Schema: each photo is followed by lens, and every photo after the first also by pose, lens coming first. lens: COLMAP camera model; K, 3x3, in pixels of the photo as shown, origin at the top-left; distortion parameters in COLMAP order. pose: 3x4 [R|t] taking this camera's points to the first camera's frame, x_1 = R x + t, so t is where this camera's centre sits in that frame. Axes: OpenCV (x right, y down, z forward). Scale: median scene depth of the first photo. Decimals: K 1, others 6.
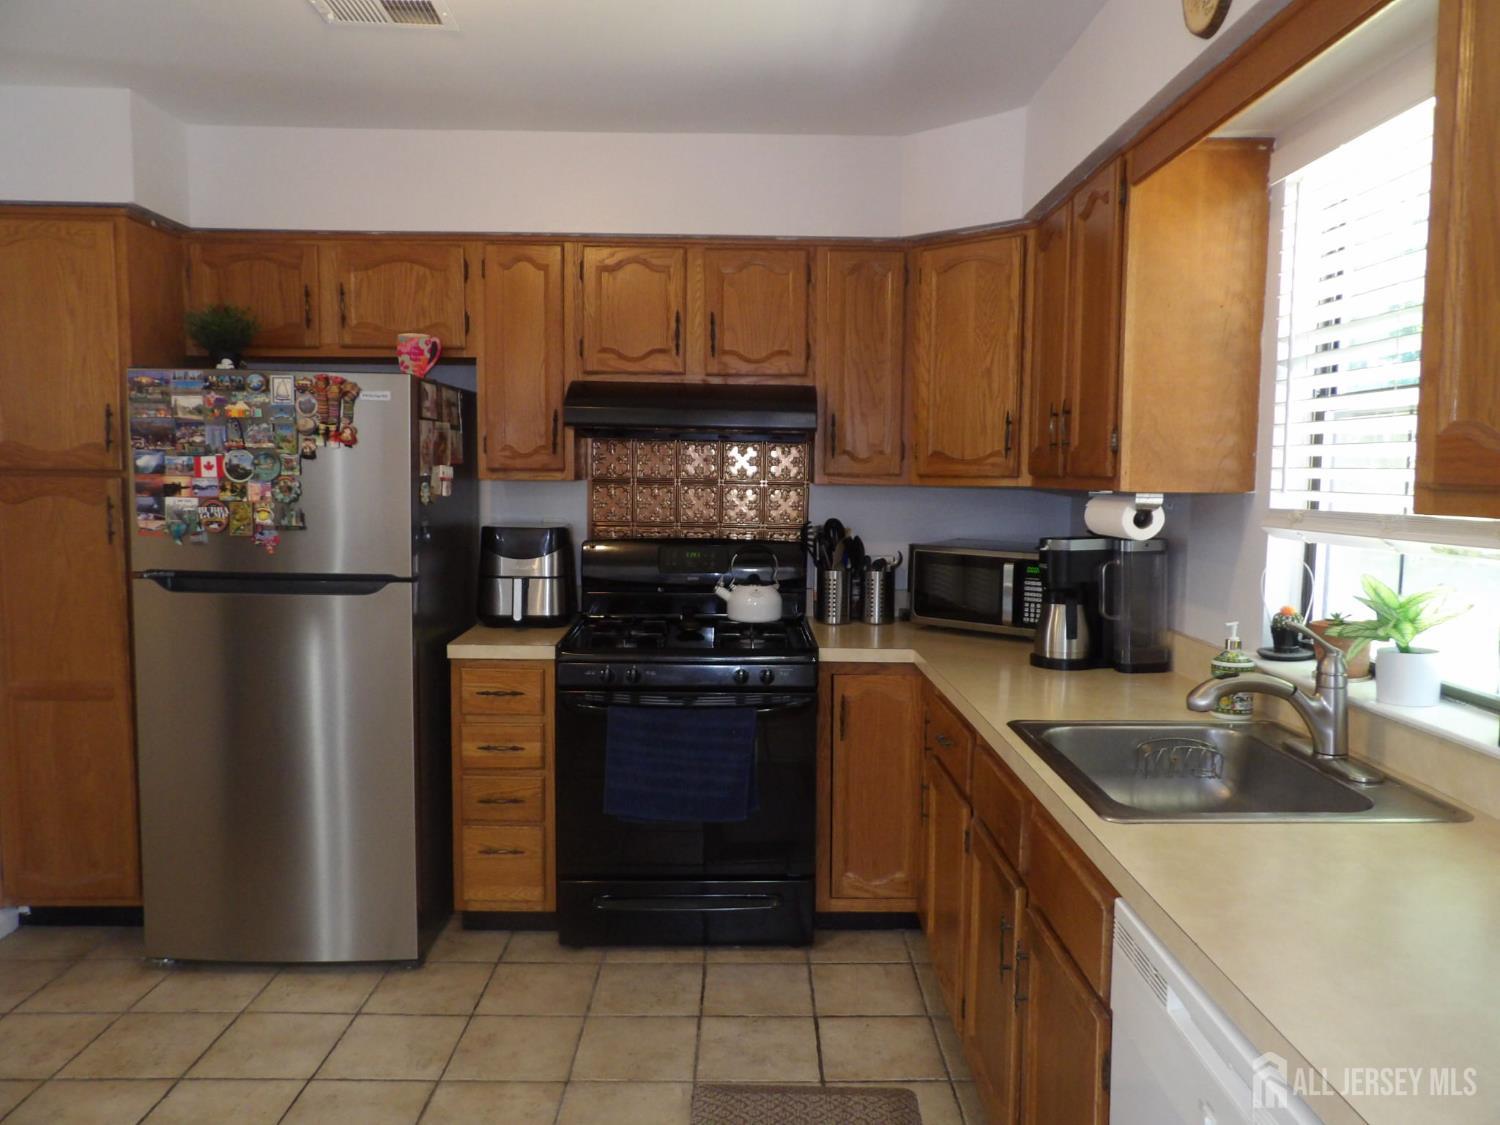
lens RADIAL K [[1073.8, 0, 750.0], [0, 1073.8, 562.5], [0, 0, 1]] dist [-0.031024, 0.032463]
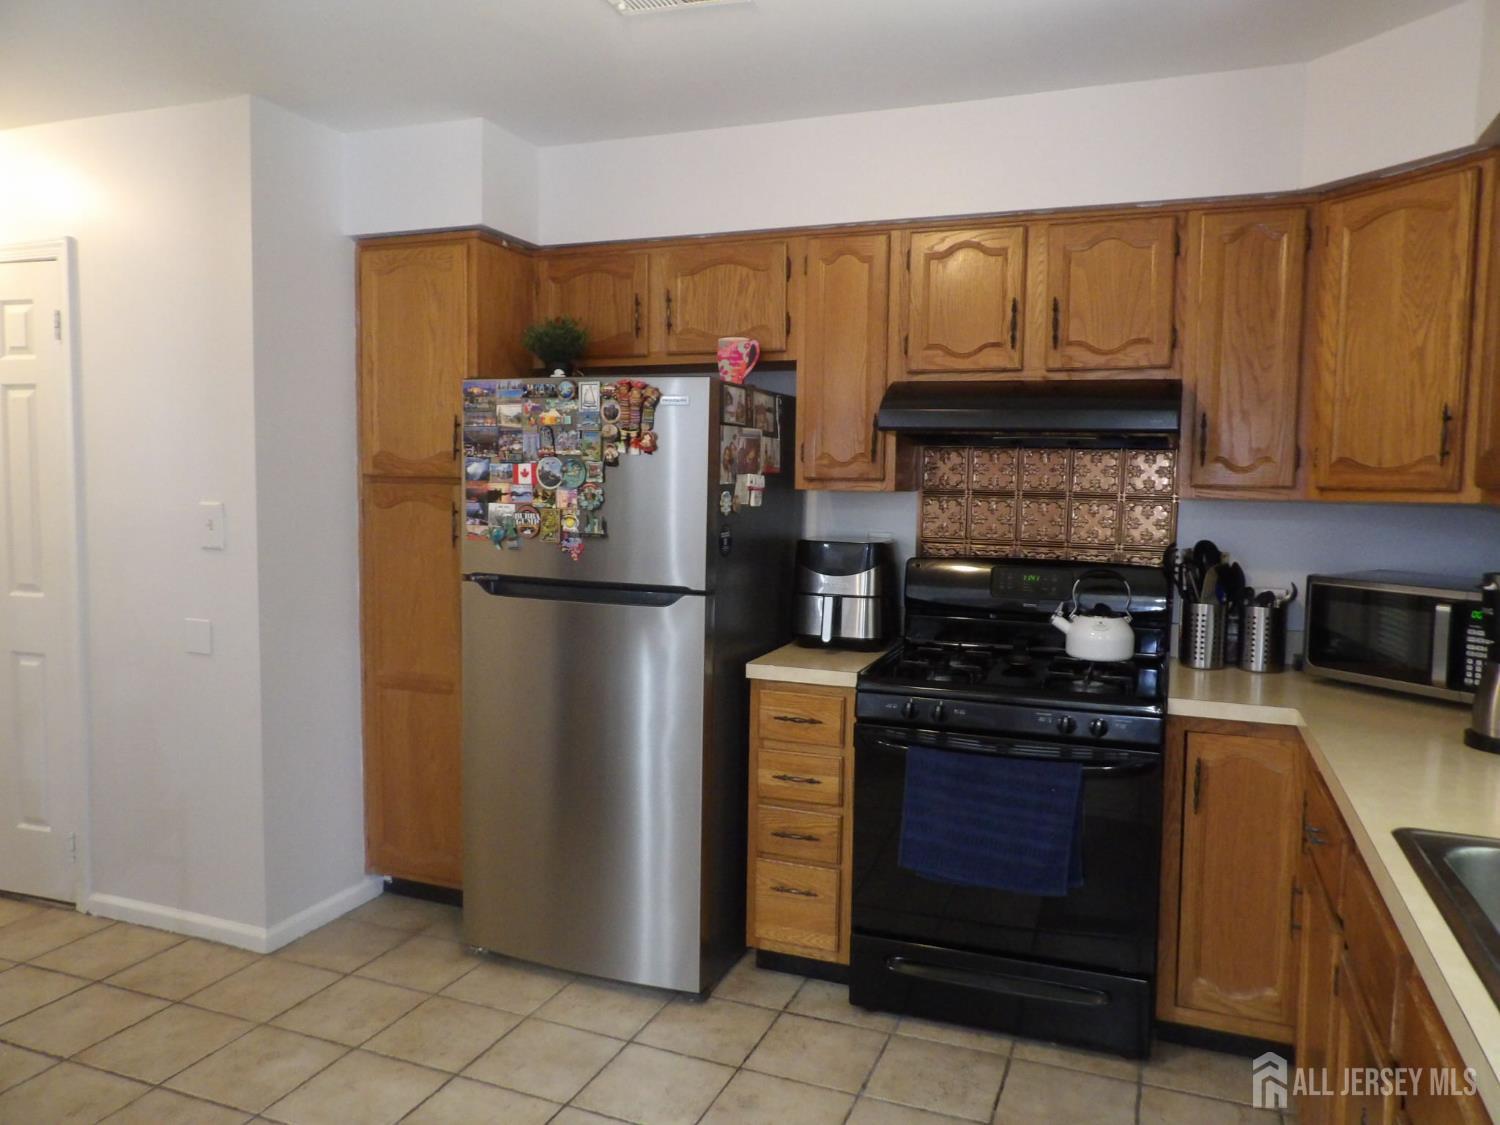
lens RADIAL K [[1073.8, 0, 750.0], [0, 1073.8, 562.5], [0, 0, 1]] dist [-0.031024, 0.032463]
pose [[0.925646, 0.031873, -0.377045, 0.070859], [-0.038154, 0.999230, -0.009200, -0.003459], [0.376461, 0.022902, 0.926149, 0.119860]]
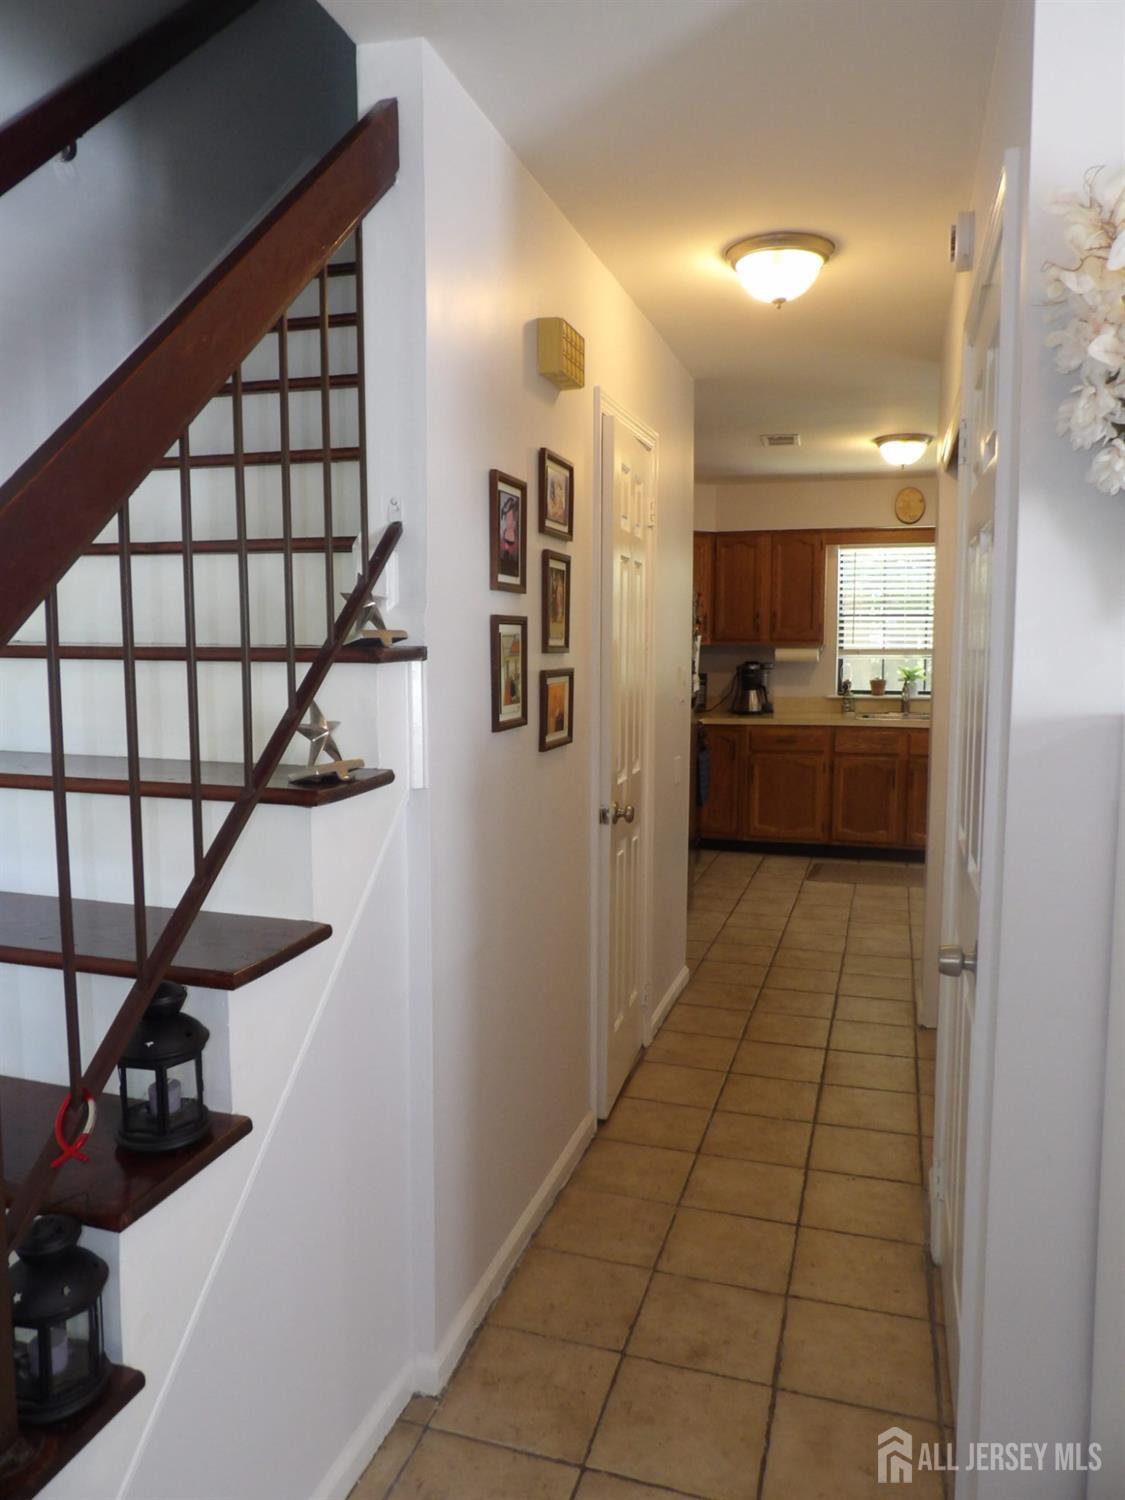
lens RADIAL K [[1071.1, 0, 562.4], [0, 1071.1, 751.3], [0, 0, 1]] dist [-0.036783, 0.035552]
pose [[0.312857, -0.109237, 0.943498, -2.270775], [0.082285, 0.992747, 0.087654, -0.080970], [-0.946229, 0.050212, 0.319576, 0.604395]]
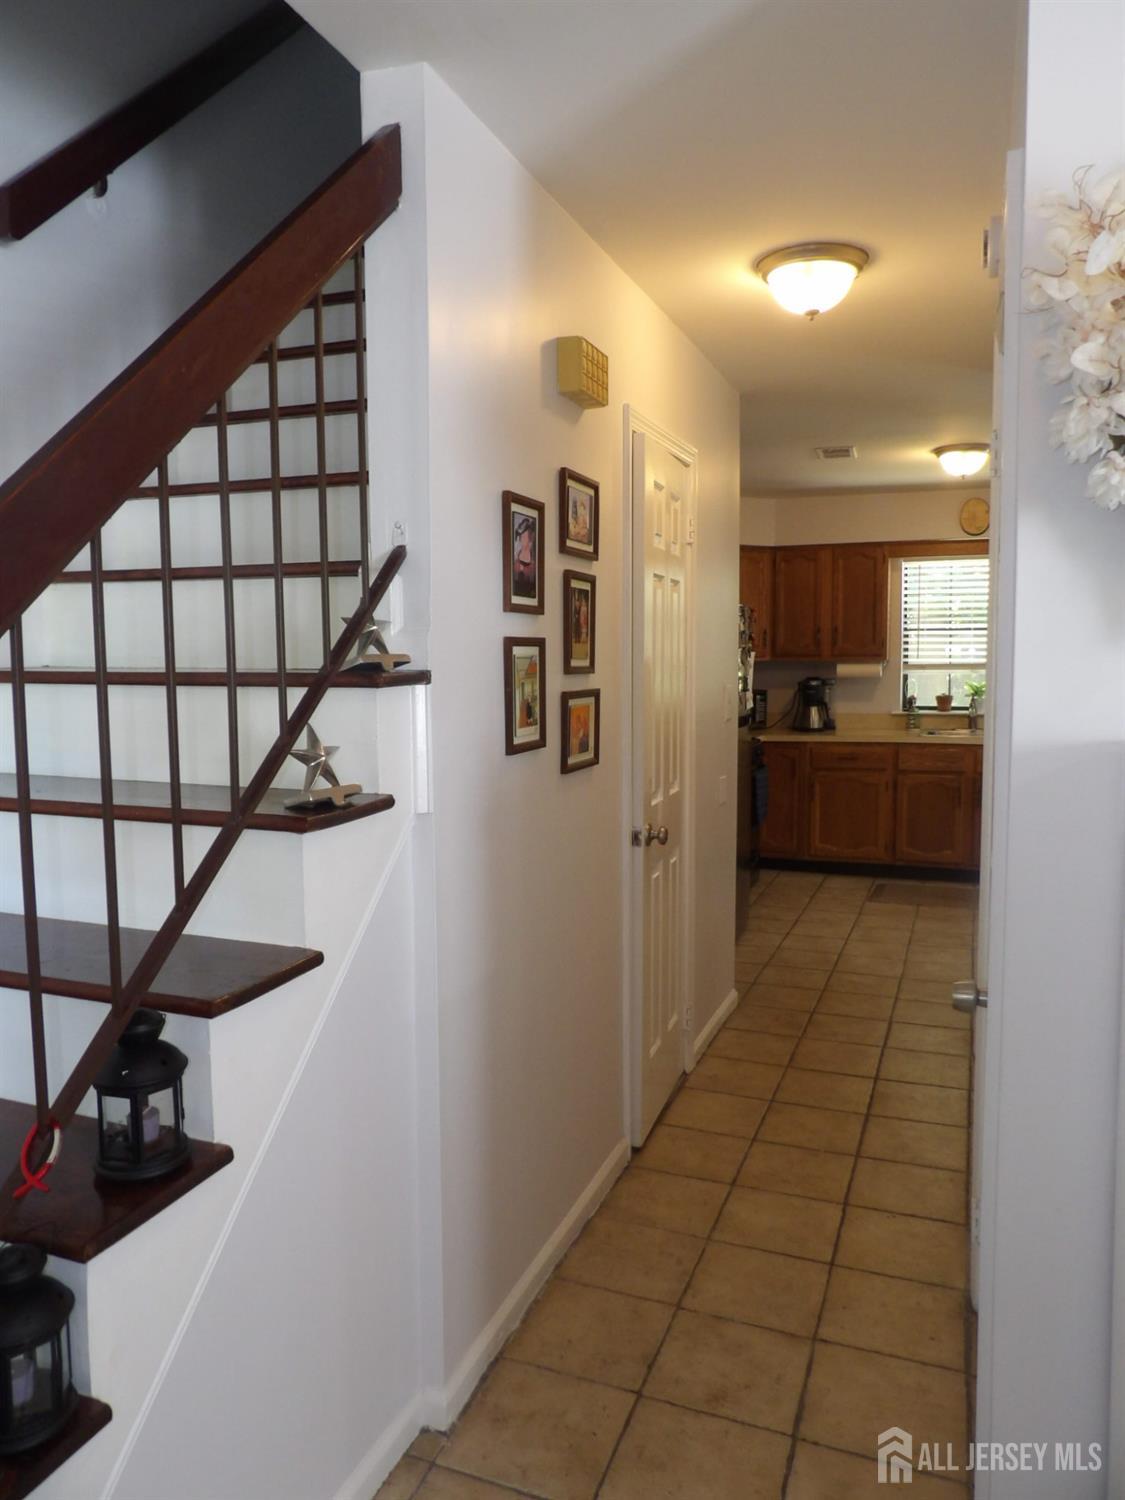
lens RADIAL K [[1073.8, 0, 562.5], [0, 1073.8, 750.0], [0, 0, 1]] dist [-0.031024, 0.032463]
pose [[0.375205, -0.094656, 0.922096, -2.249915], [0.087408, 0.993953, 0.066466, -0.082090], [-0.922812, 0.055660, 0.381210, 0.571915]]
